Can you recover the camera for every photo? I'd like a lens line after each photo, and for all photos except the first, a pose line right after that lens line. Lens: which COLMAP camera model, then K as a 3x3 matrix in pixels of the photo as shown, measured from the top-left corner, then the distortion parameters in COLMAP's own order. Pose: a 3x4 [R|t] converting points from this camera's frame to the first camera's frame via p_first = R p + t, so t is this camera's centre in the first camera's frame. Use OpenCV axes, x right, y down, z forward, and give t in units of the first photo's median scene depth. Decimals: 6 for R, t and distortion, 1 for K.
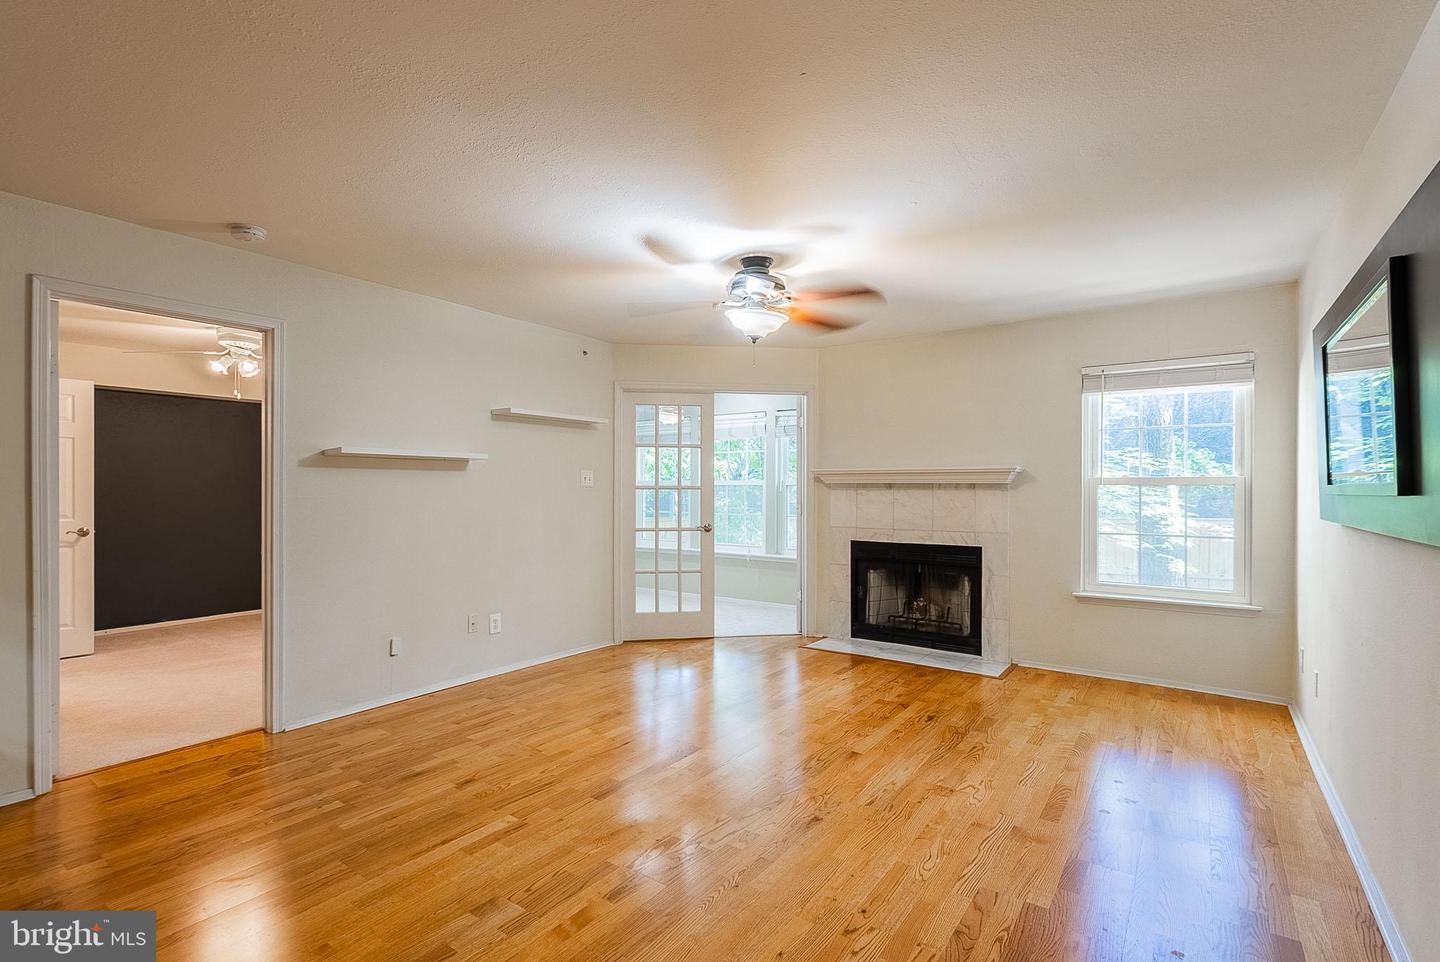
lens RADIAL K [[680.5, 0, 715.7], [0, 680.5, 488.9], [0, 0, 1]] dist [-0.005573, 0.001873]
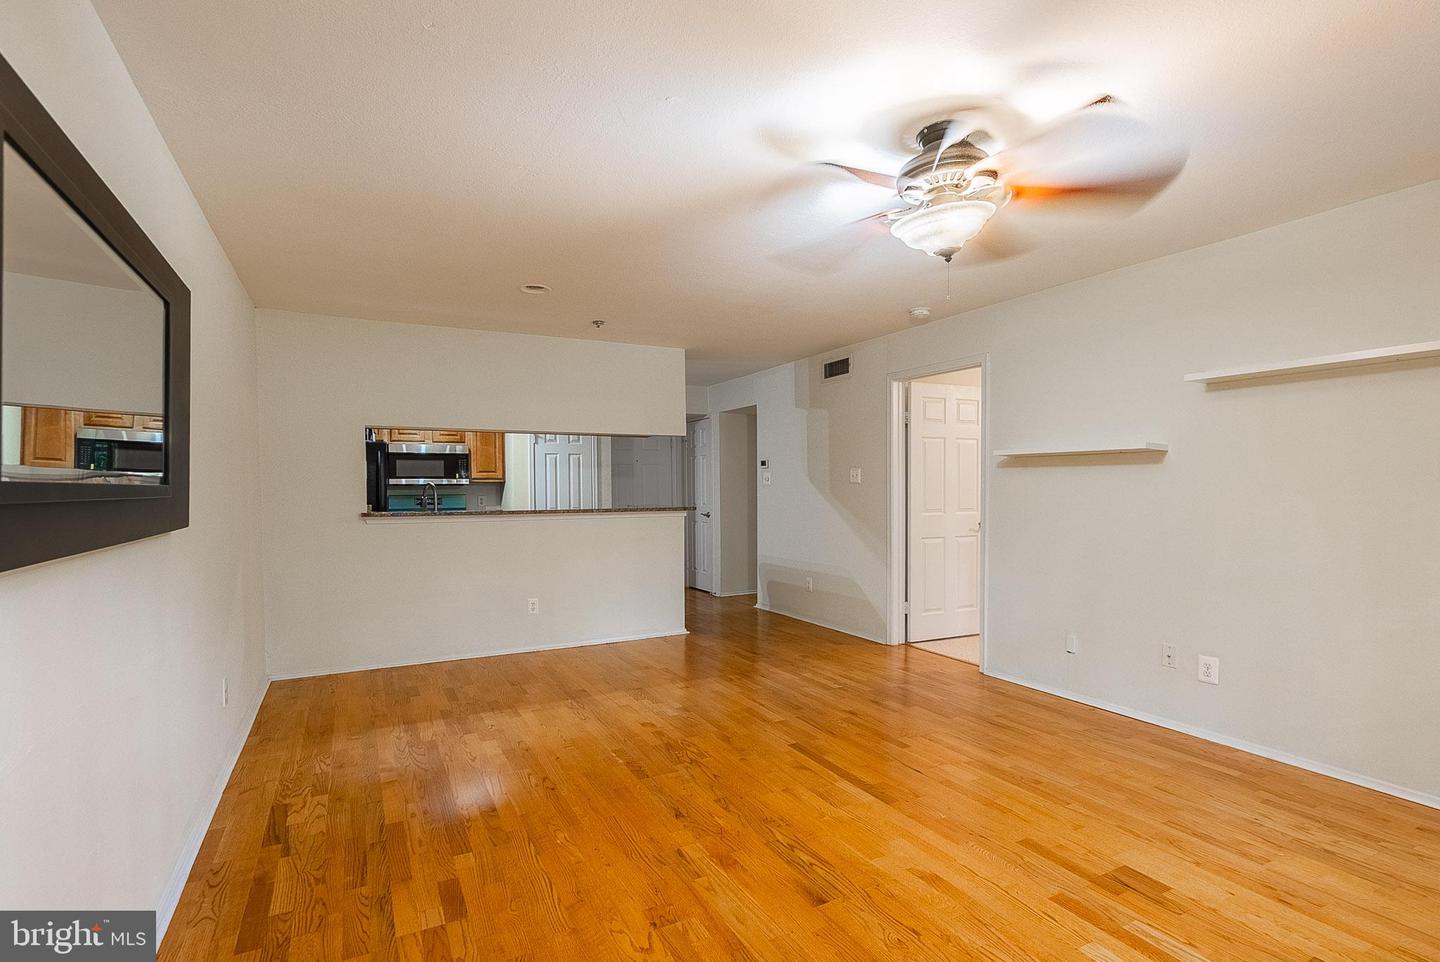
lens RADIAL K [[680.5, 0, 679.4], [0, 680.5, 494.3], [0, 0, 1]] dist [-0.005573, 0.001873]
pose [[-0.471724, 0.012361, -0.881660, 0.554980], [-0.002191, 0.999882, 0.015191, -0.000842], [0.881743, 0.009098, -0.471641, 0.793607]]
